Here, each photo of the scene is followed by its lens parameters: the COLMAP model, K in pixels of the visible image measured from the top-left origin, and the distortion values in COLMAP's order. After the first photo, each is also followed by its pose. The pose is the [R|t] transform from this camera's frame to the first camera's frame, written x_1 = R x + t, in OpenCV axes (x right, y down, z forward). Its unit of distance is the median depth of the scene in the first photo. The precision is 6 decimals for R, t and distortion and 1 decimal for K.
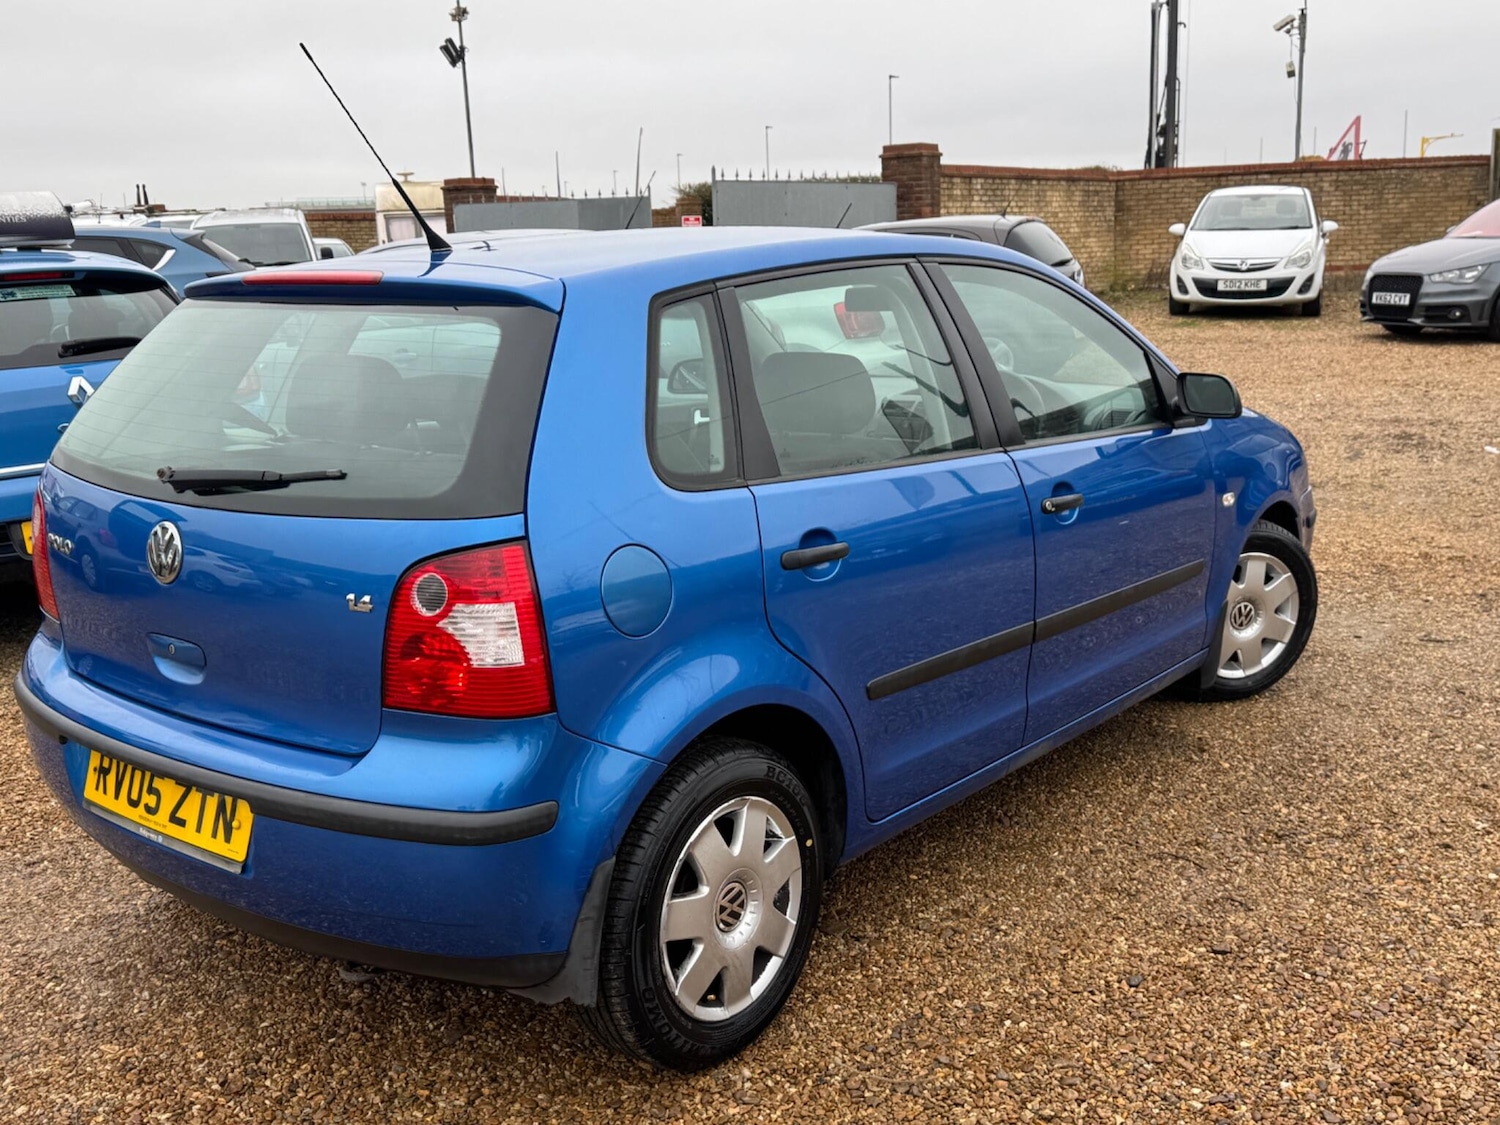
lens RADIAL K [[1521.6, 0, 771.4], [0, 1521.6, 575.6], [0, 0, 1]] dist [0.025754, 0.000000]
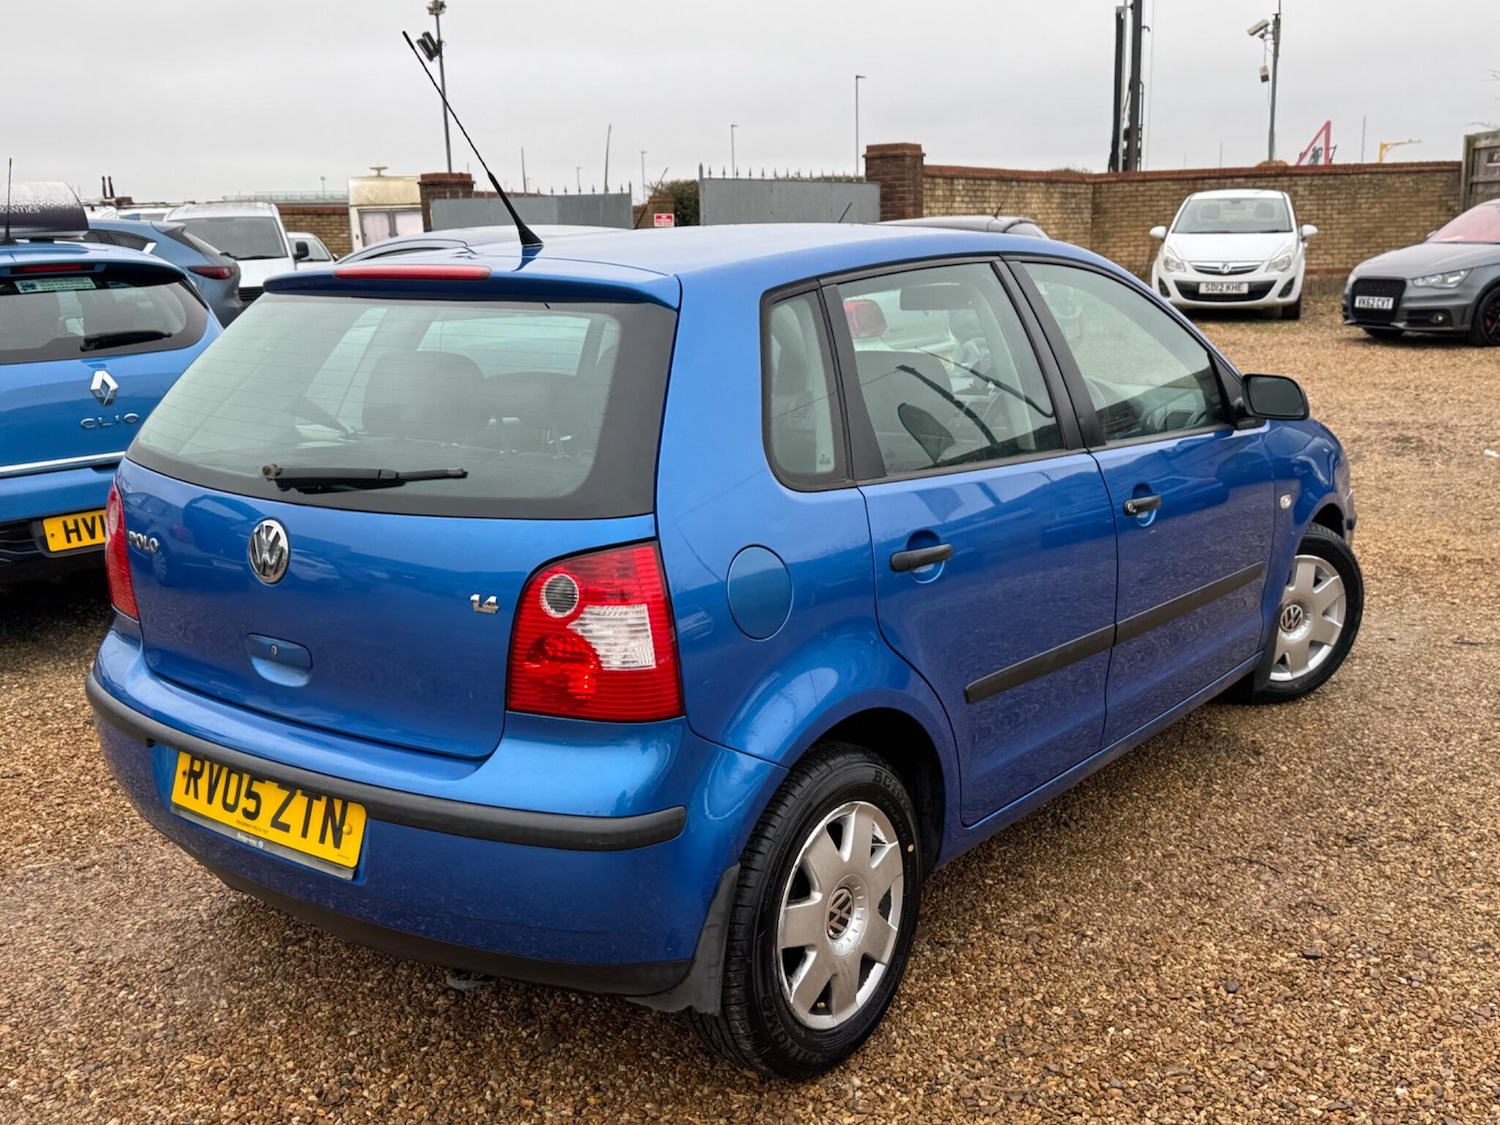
lens RADIAL K [[1521.6, 0, 760.6], [0, 1521.6, 575.0], [0, 0, 1]] dist [0.025754, 0.000000]
pose [[0.999643, 0.003807, 0.026443, -0.092905], [-0.003811, 0.999993, 0.000118, -0.001159], [-0.026442, -0.000219, 0.999650, 0.013822]]
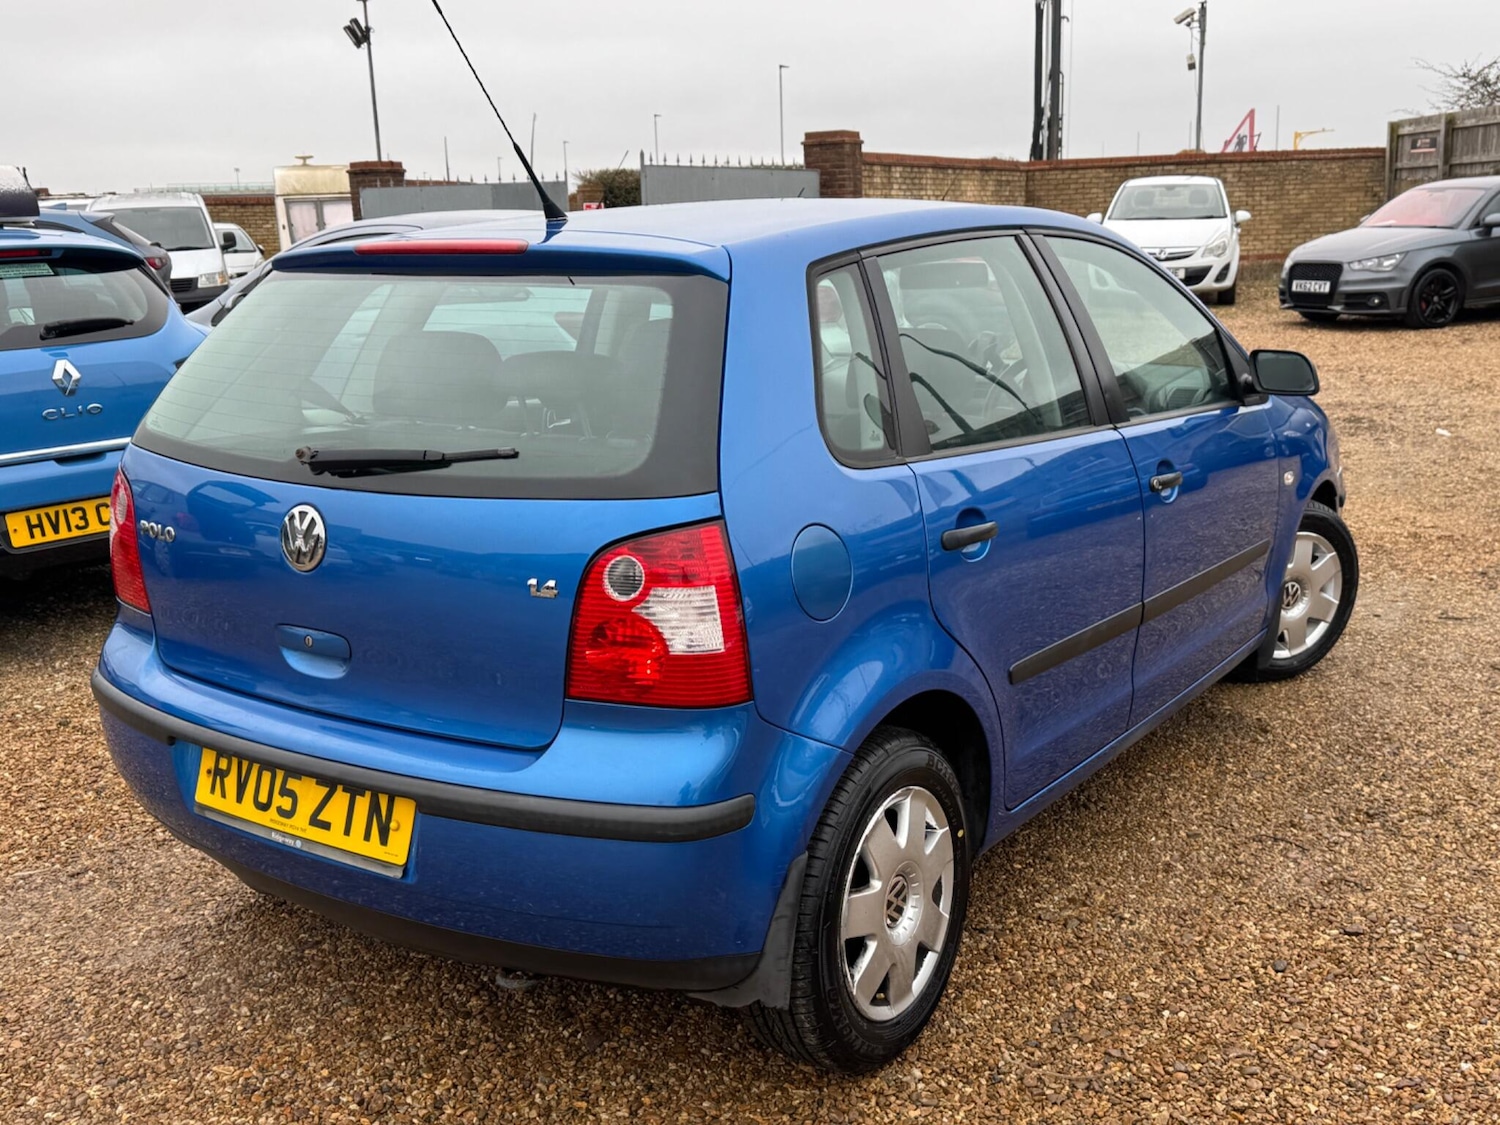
lens RADIAL K [[1521.6, 0, 746.6], [0, 1521.6, 569.5], [0, 0, 1]] dist [0.025754, 0.000000]
pose [[0.997427, -0.011480, 0.070759, -0.165484], [0.011379, 0.999934, 0.001823, 0.004886], [-0.070775, -0.001013, 0.997492, 0.042194]]
